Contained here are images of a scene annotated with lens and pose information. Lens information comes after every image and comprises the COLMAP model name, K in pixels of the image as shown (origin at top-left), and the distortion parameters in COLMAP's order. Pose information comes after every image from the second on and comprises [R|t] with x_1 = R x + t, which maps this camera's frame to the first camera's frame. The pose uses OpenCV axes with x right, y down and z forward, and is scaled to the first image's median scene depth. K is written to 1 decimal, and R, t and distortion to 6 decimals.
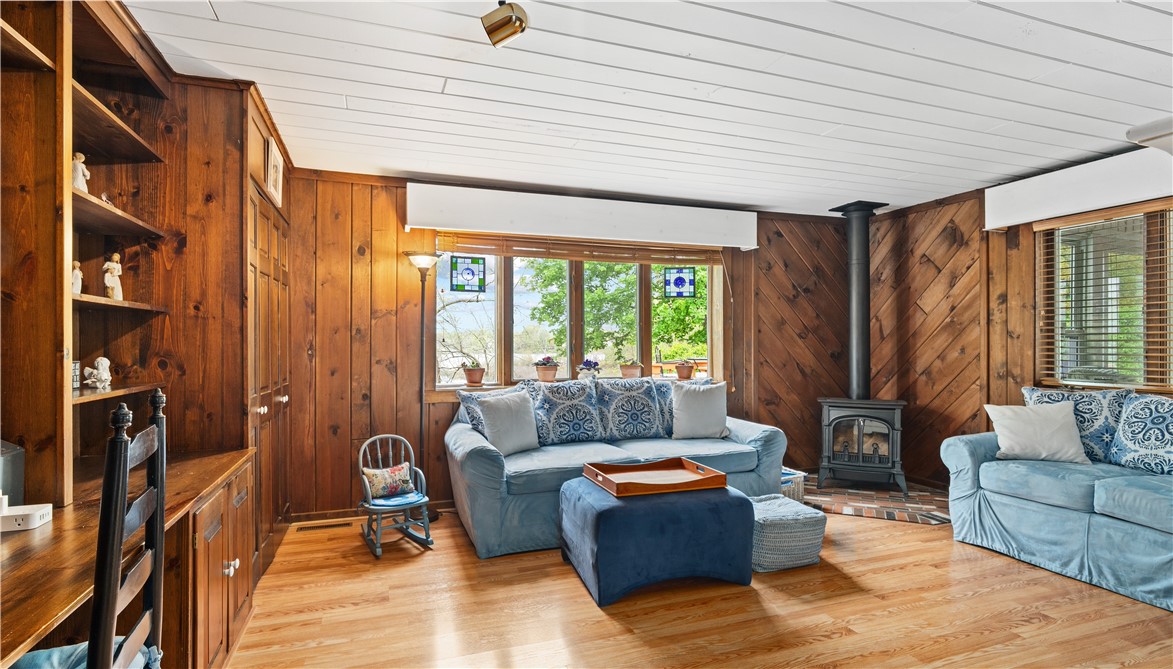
lens RADIAL K [[571.7, 0, 571.2], [0, 571.7, 344.1], [0, 0, 1]] dist [-0.008985, 0.001279]
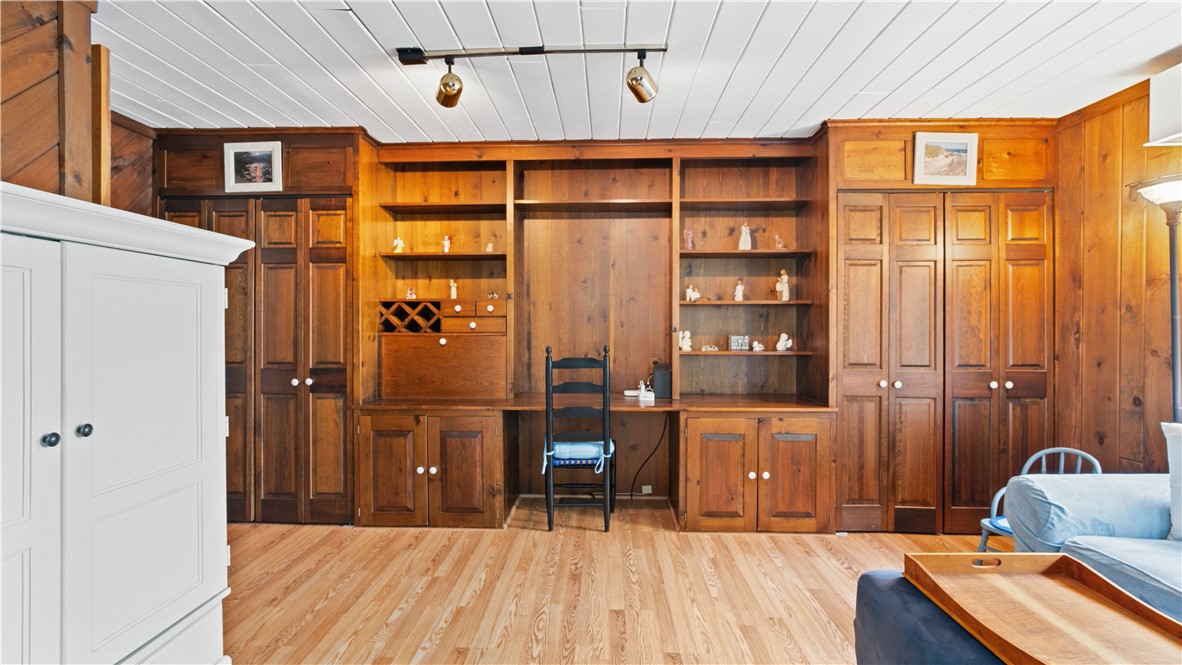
lens RADIAL K [[562.8, 0, 591.4], [0, 562.8, 326.6], [0, 0, 1]] dist [-0.012735, 0.005966]
pose [[-0.352040, 0.006002, -0.935966, 0.518284], [0.000448, 0.999980, 0.006244, -0.004317], [0.935985, 0.001779, -0.352036, 0.610791]]
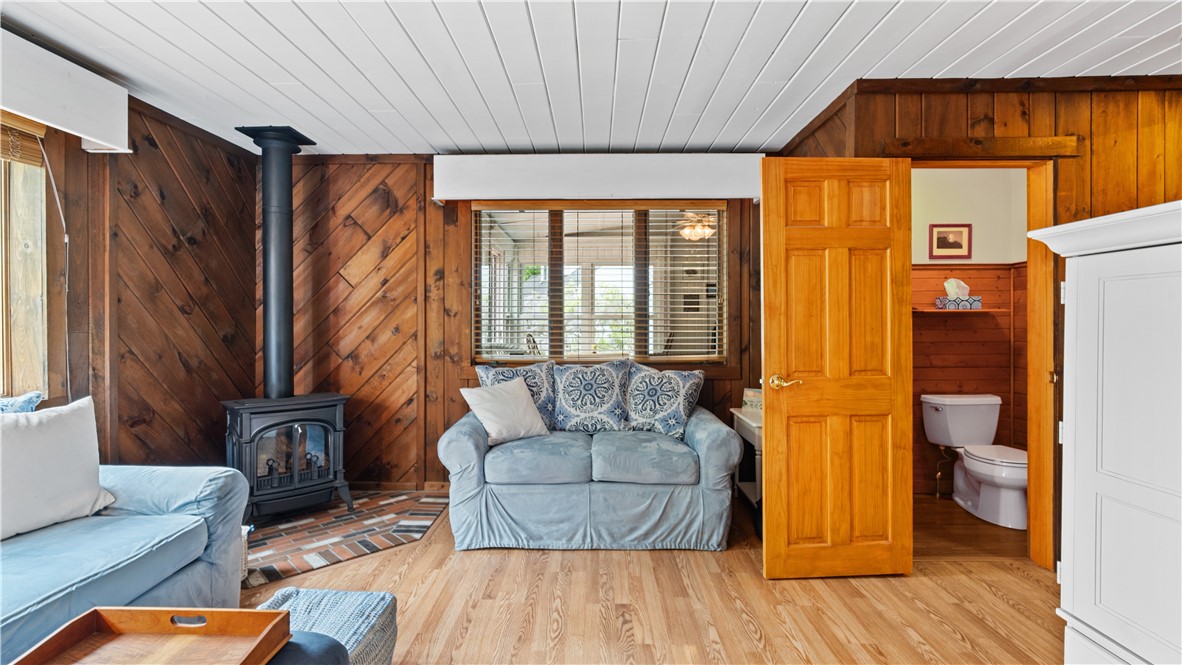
lens RADIAL K [[562.8, 0, 589.3], [0, 562.8, 322.9], [0, 0, 1]] dist [-0.012735, 0.005966]
pose [[0.339352, -0.002270, 0.940657, -0.048386], [0.000467, 0.999997, 0.002245, -0.001132], [-0.940659, -0.000322, 0.339352, 0.457741]]
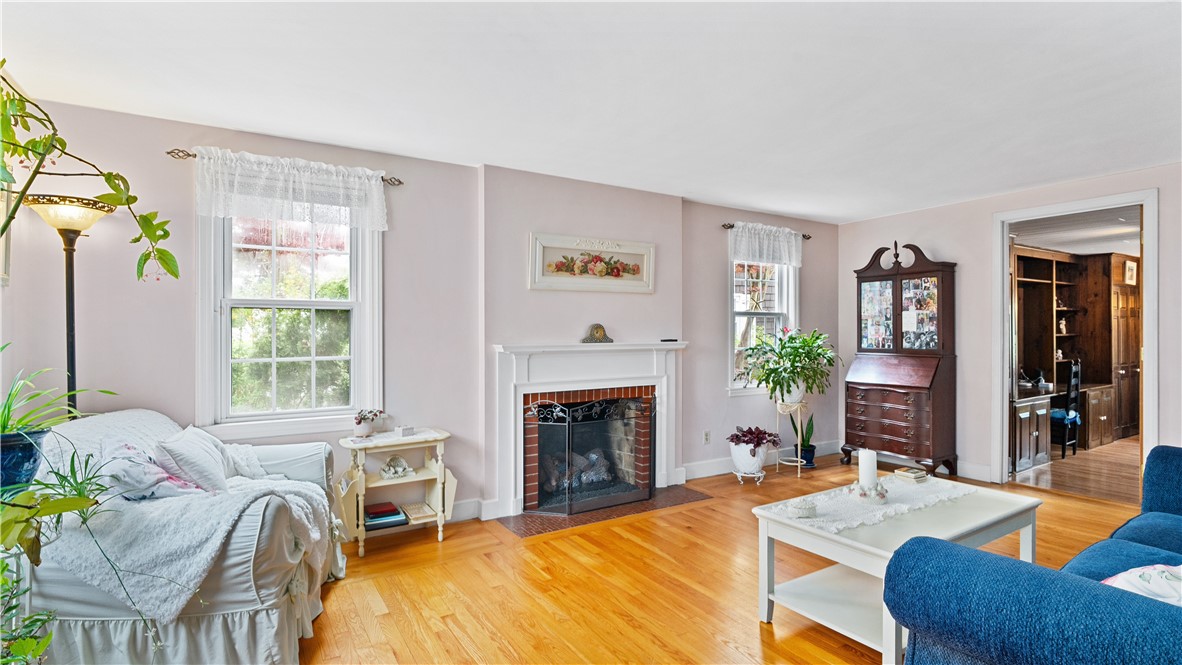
lens RADIAL K [[562.8, 0, 586.4], [0, 562.8, 326.1], [0, 0, 1]] dist [-0.012735, 0.005966]
pose [[0.230236, -0.004448, -0.973125, 0.977246], [0.000601, 0.999990, -0.004428, -0.057843], [0.973135, 0.000435, 0.230237, -1.387717]]
